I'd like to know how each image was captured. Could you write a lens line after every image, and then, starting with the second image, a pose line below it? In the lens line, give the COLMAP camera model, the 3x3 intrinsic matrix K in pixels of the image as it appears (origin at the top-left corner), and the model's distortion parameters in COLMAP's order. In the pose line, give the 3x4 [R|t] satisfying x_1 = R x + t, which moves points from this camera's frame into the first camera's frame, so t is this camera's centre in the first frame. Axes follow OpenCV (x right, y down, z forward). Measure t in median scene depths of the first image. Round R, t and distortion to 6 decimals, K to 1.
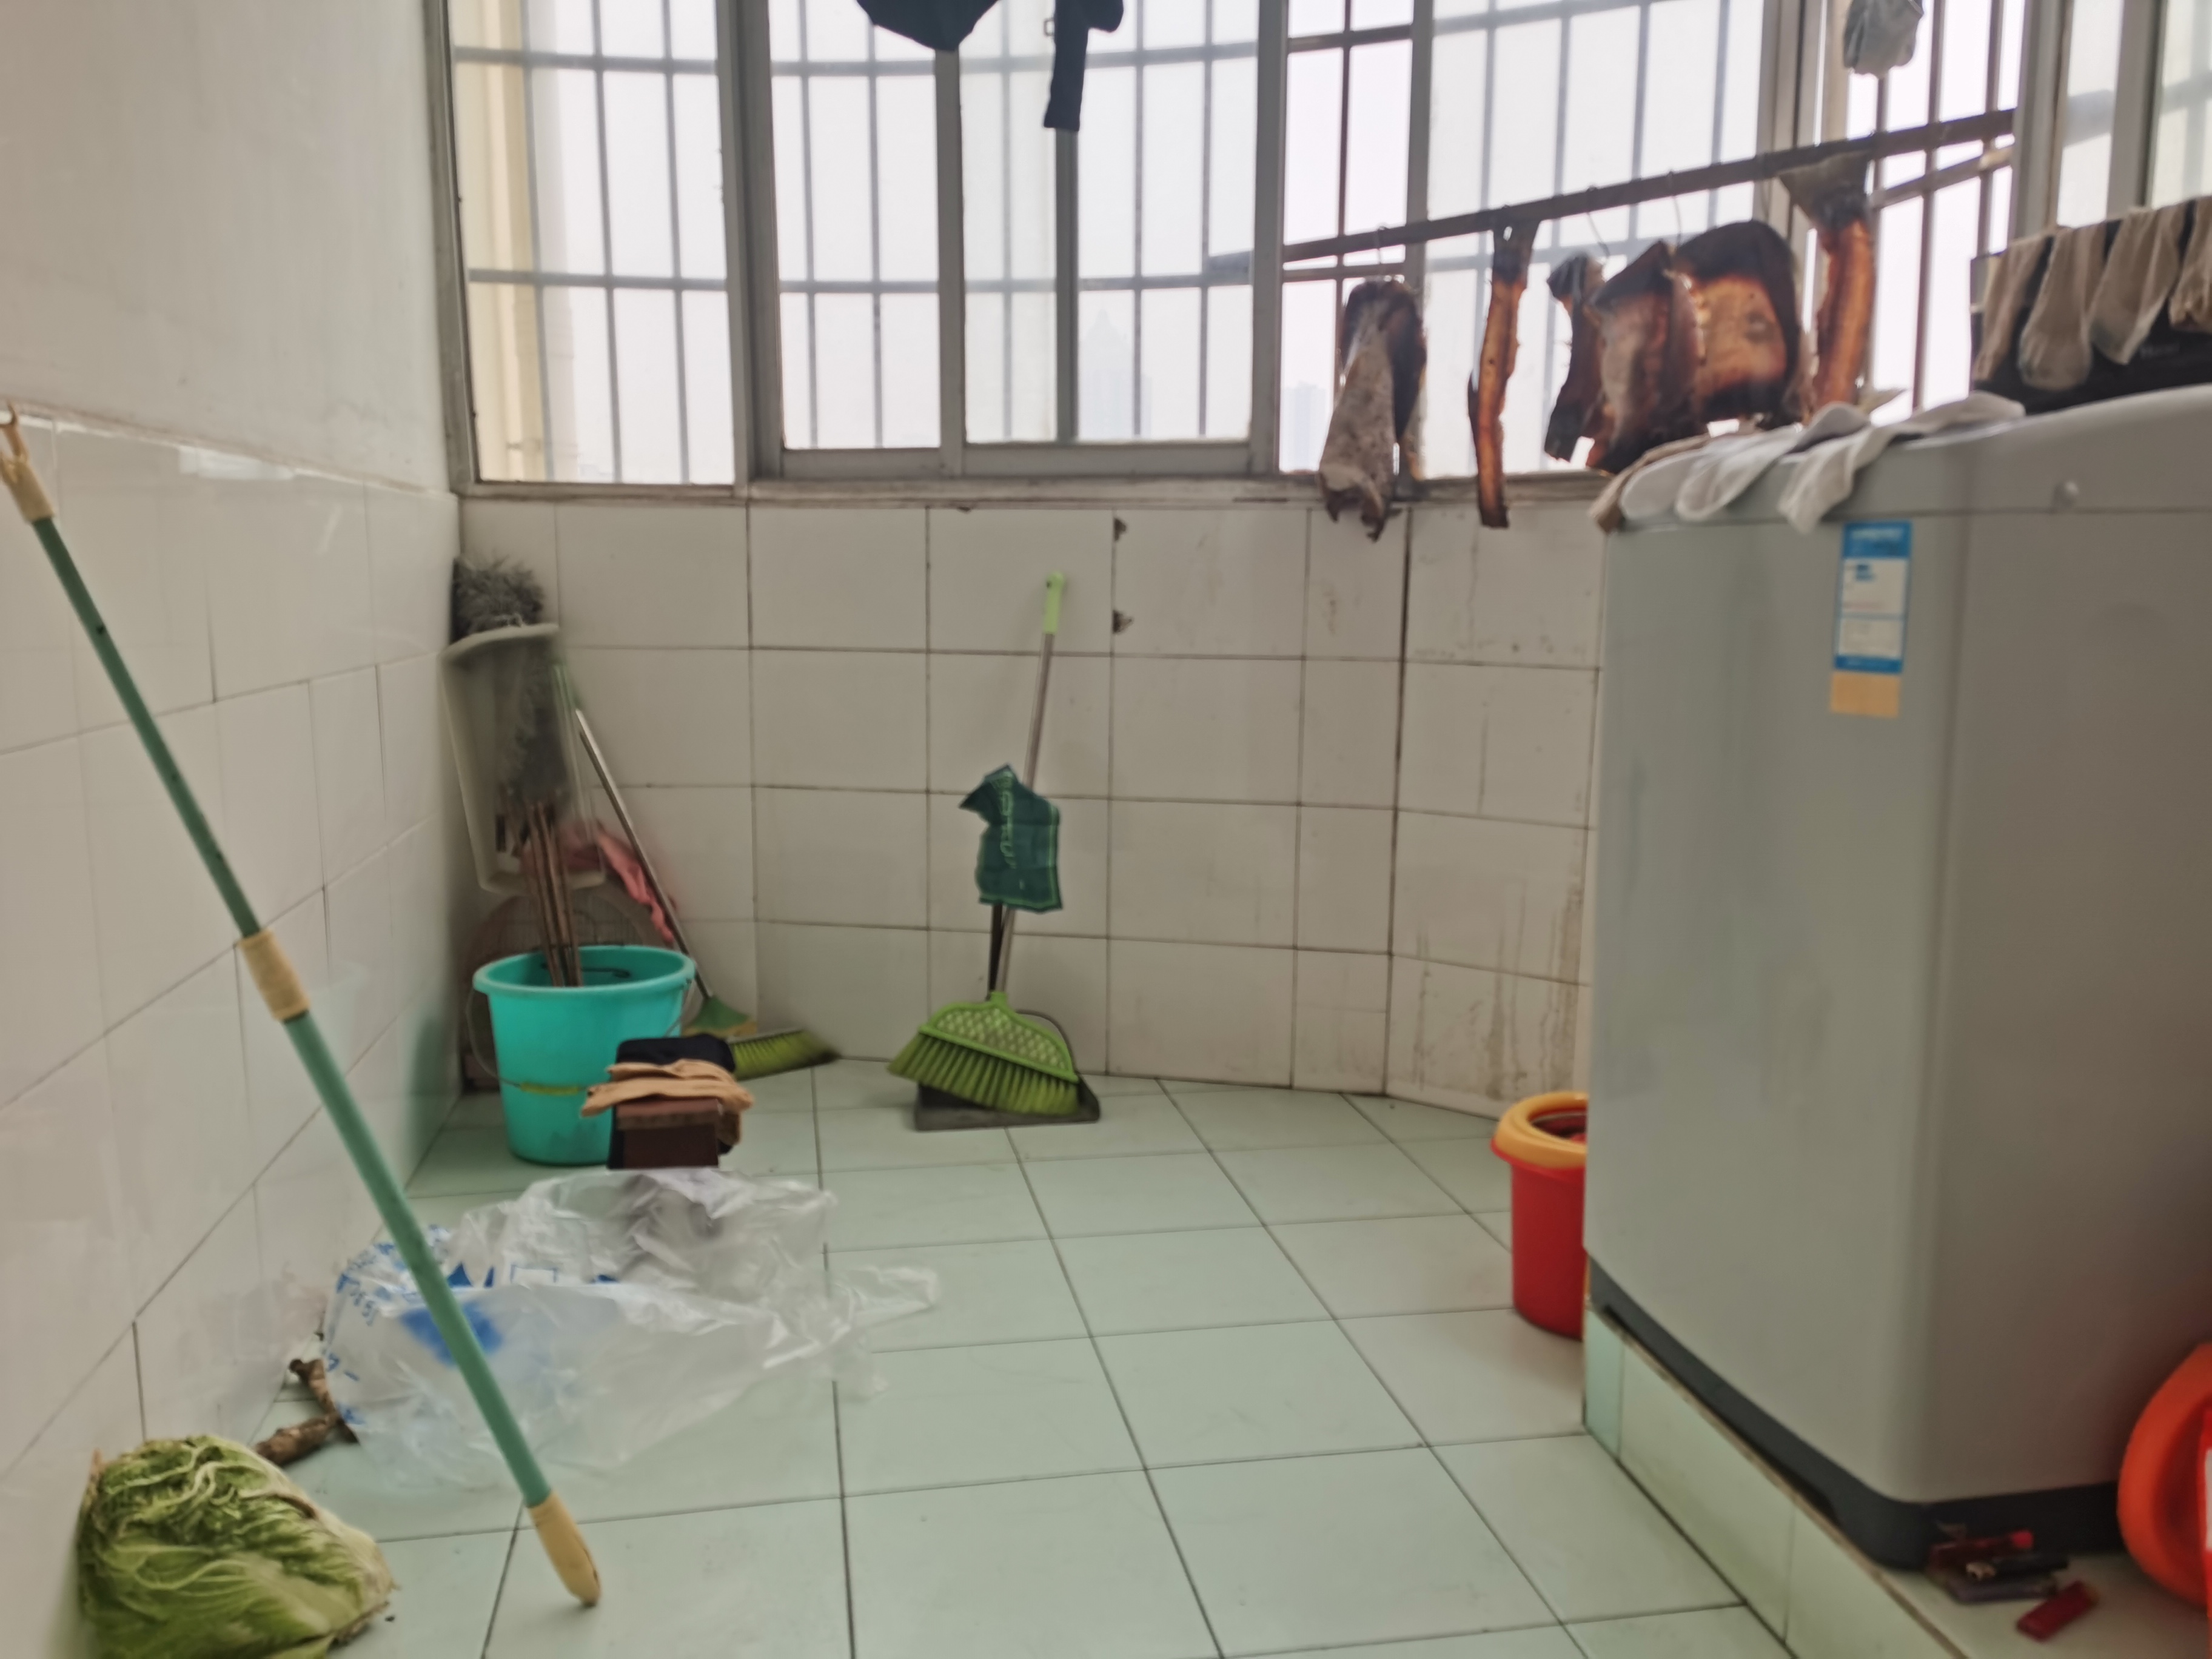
lens RADIAL K [[1708.2, 0, 1095.2], [0, 1708.2, 828.2], [0, 0, 1]] dist [0.057297, -0.068260]
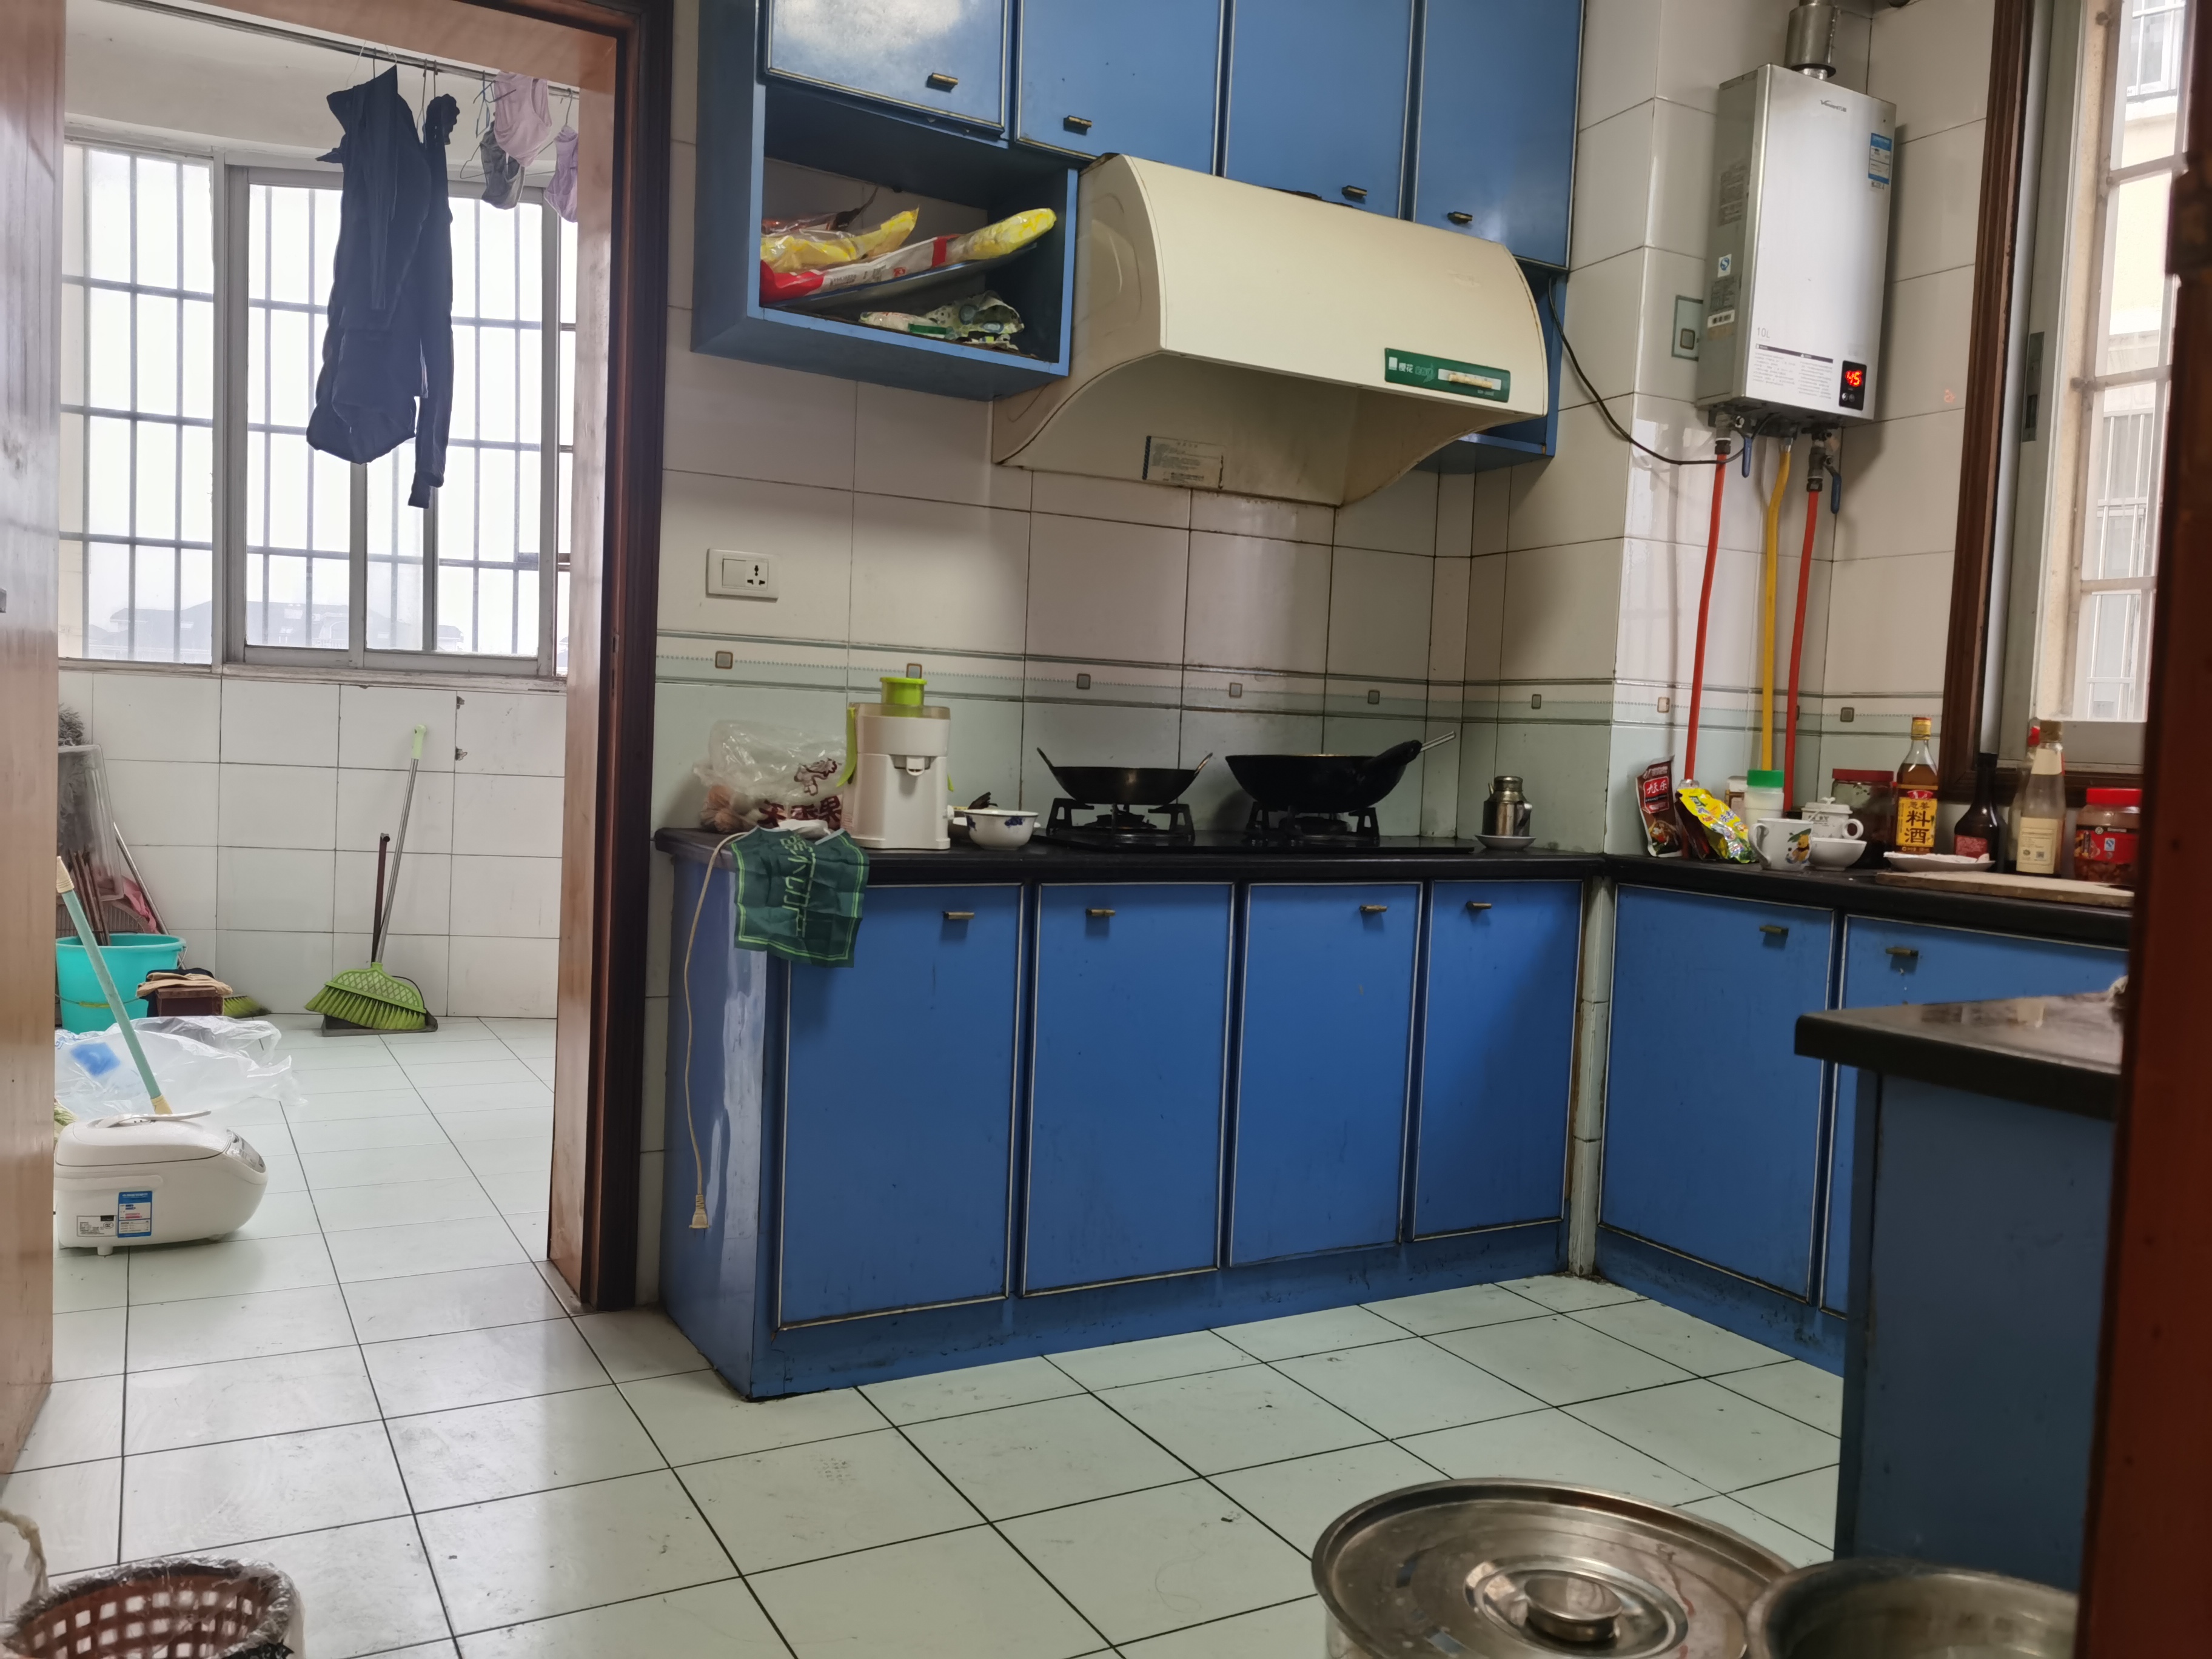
lens RADIAL K [[1708.2, 0, 1102.7], [0, 1708.2, 843.0], [0, 0, 1]] dist [0.057297, -0.068260]
pose [[0.947200, 0.017179, 0.320182, 0.074999], [0.012146, 0.995925, -0.089367, 0.132578], [-0.320412, 0.088537, 0.943132, -0.849719]]
